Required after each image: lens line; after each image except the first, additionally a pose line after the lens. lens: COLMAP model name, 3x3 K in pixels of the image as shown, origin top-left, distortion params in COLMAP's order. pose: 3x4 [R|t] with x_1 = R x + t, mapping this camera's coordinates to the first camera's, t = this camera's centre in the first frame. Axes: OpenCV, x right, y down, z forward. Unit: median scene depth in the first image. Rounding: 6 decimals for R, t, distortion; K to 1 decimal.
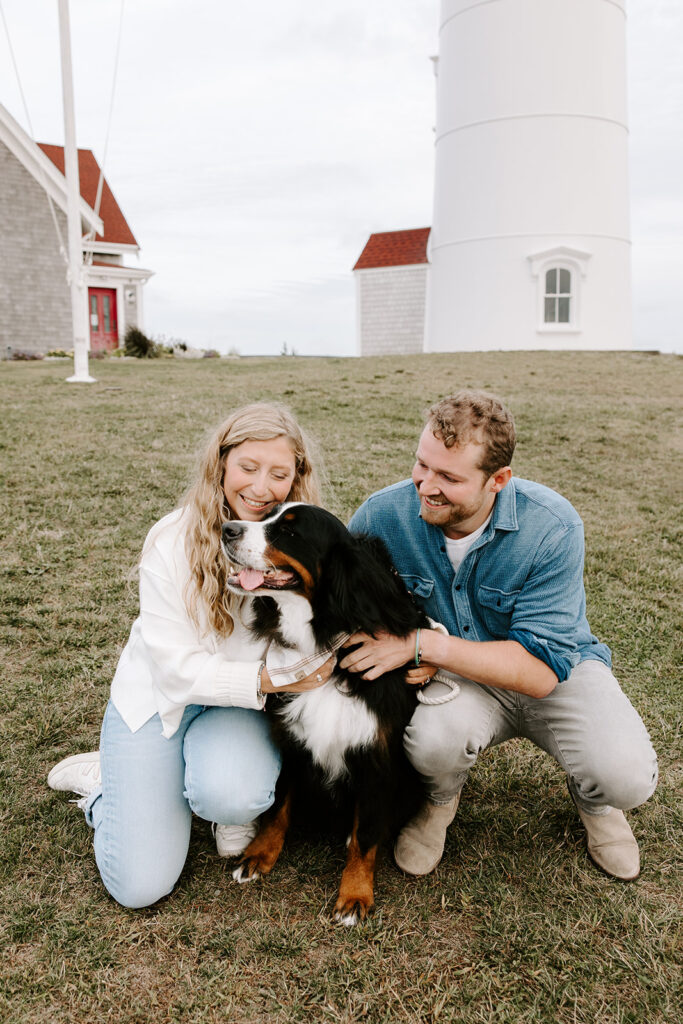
lens RADIAL K [[852.1, 0, 337.5], [0, 852.1, 464.4], [0, 0, 1]] dist [-0.002570, -0.000365]
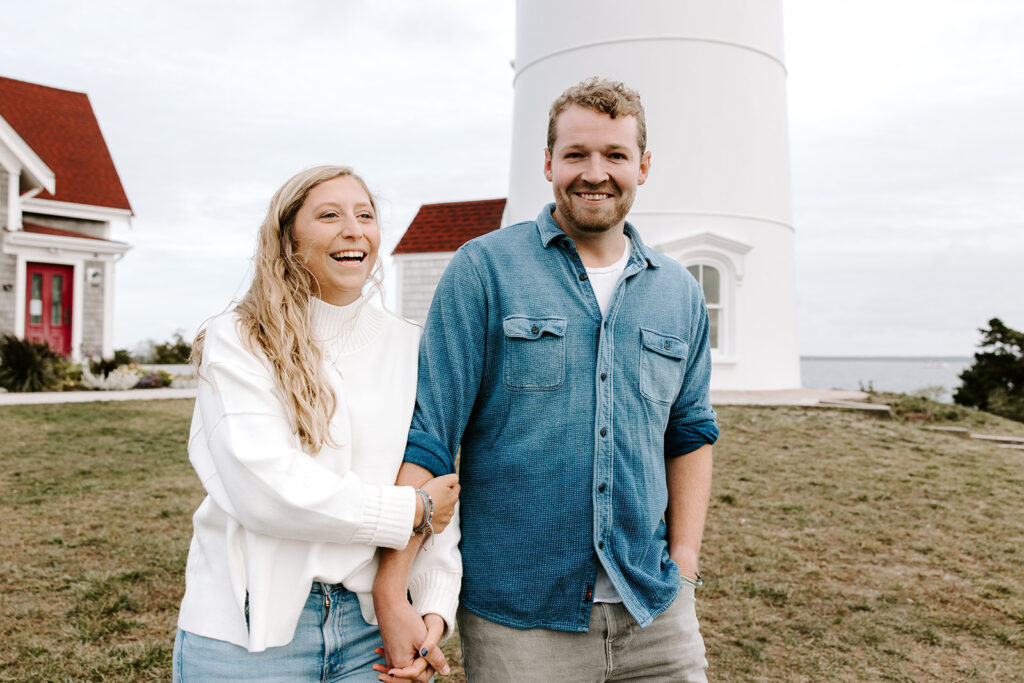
lens RADIAL K [[878.9, 0, 512.7], [0, 878.9, 324.0], [0, 0, 1]] dist [0.003428, 0.001565]
pose [[0.992584, 0.029219, 0.117998, 0.031396], [-0.012177, 0.989699, -0.142644, -0.071010], [-0.120950, 0.140149, 0.982715, 0.292685]]
